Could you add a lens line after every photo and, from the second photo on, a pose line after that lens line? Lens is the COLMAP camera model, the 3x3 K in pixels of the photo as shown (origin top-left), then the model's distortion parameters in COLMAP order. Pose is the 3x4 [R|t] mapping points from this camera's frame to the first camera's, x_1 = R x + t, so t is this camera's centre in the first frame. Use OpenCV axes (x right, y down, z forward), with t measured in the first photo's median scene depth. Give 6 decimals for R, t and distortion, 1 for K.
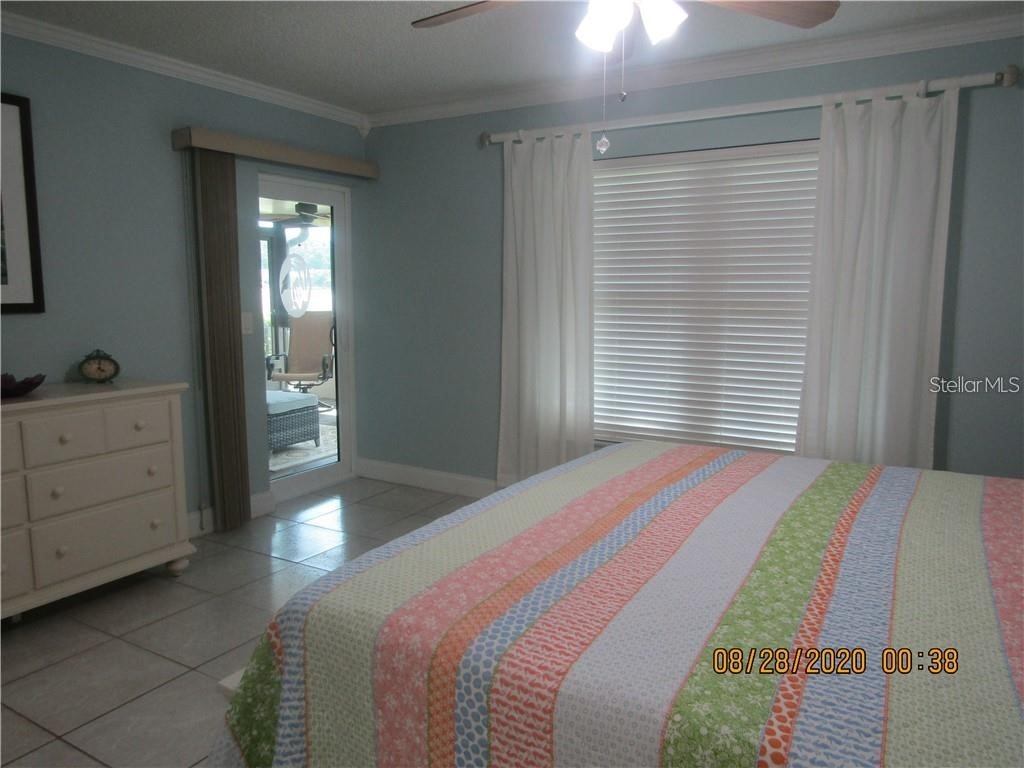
lens RADIAL K [[732.1, 0, 512.0], [0, 732.1, 384.0], [0, 0, 1]] dist [-0.012068, 0.004538]
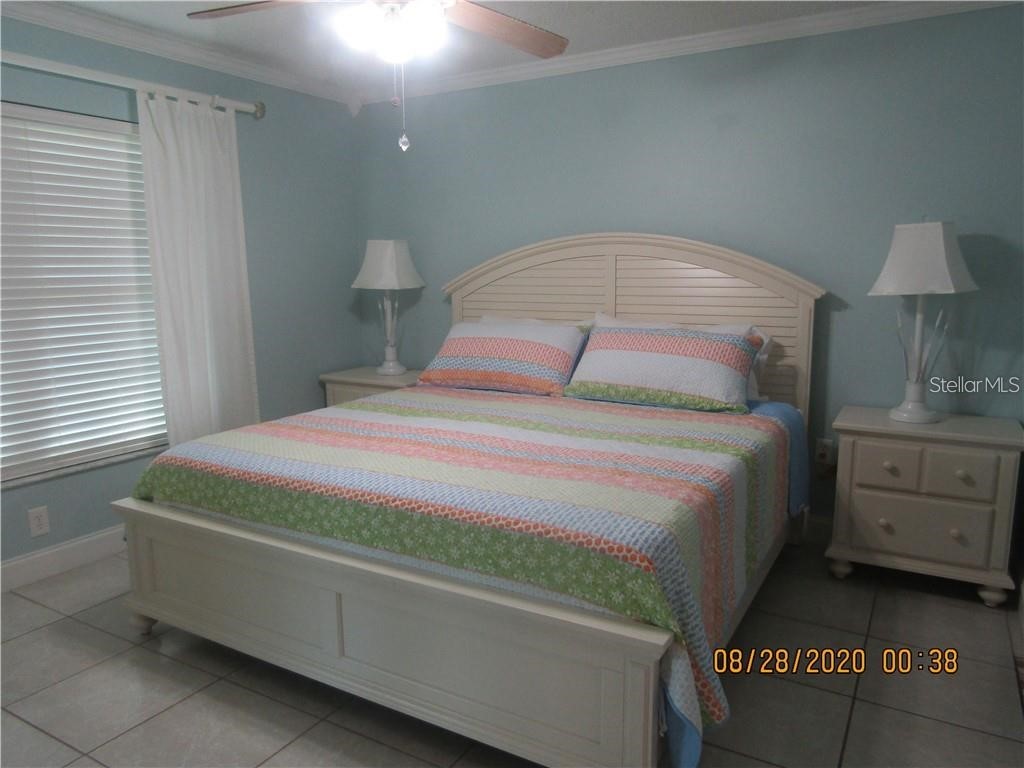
lens RADIAL K [[732.1, 0, 512.0], [0, 732.1, 384.0], [0, 0, 1]] dist [-0.012068, 0.004538]
pose [[-0.009598, -0.159744, 0.987112, -0.595621], [0.139576, 0.977279, 0.159510, -0.068611], [-0.990165, 0.139308, 0.012917, 0.494240]]
